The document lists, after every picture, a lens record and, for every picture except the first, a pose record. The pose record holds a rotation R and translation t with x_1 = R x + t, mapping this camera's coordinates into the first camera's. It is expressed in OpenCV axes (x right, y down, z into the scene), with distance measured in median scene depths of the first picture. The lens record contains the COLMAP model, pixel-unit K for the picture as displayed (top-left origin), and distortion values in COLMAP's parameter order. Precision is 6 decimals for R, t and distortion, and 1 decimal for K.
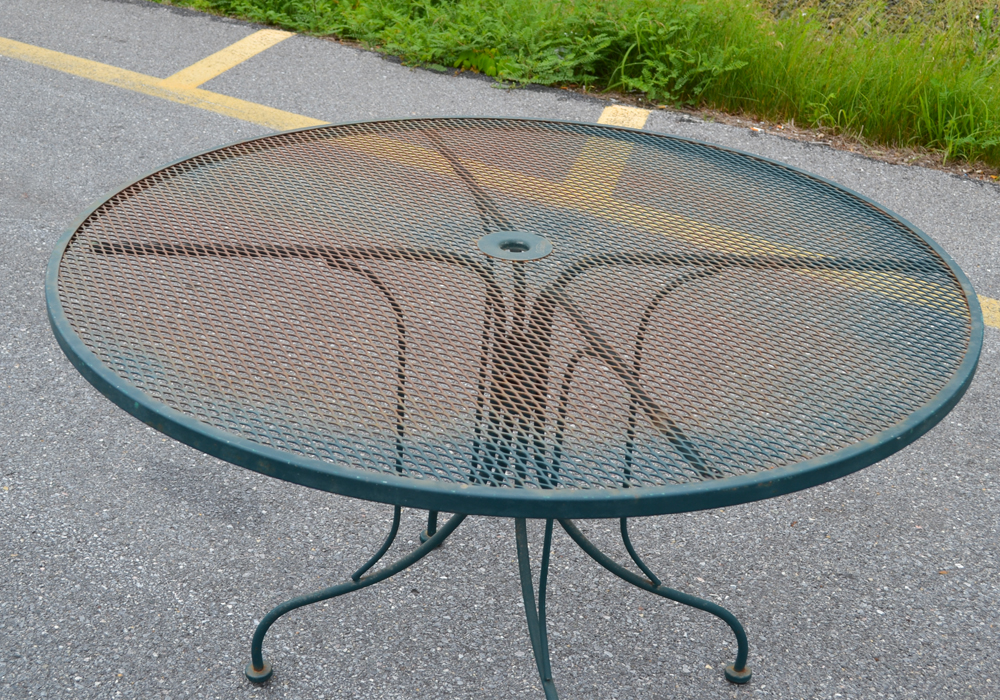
lens RADIAL K [[1269.6, 0, 490.9], [0, 1269.6, 344.7], [0, 0, 1]] dist [-0.029127, 0.000000]
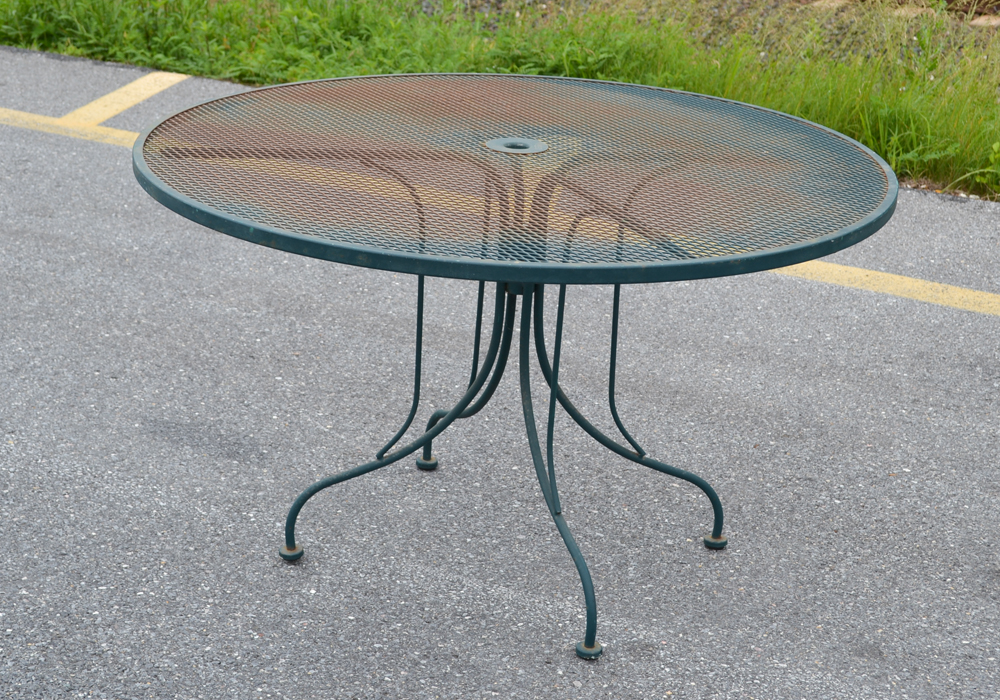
lens RADIAL K [[1515.2, 0, 506.9], [0, 1515.2, 354.4], [0, 0, 1]] dist [-0.002803, 0.000000]
pose [[0.995988, -0.033256, 0.083082, -0.080284], [0.039792, 0.996136, -0.078296, 0.158999], [-0.080157, 0.081288, 0.993462, -0.283171]]
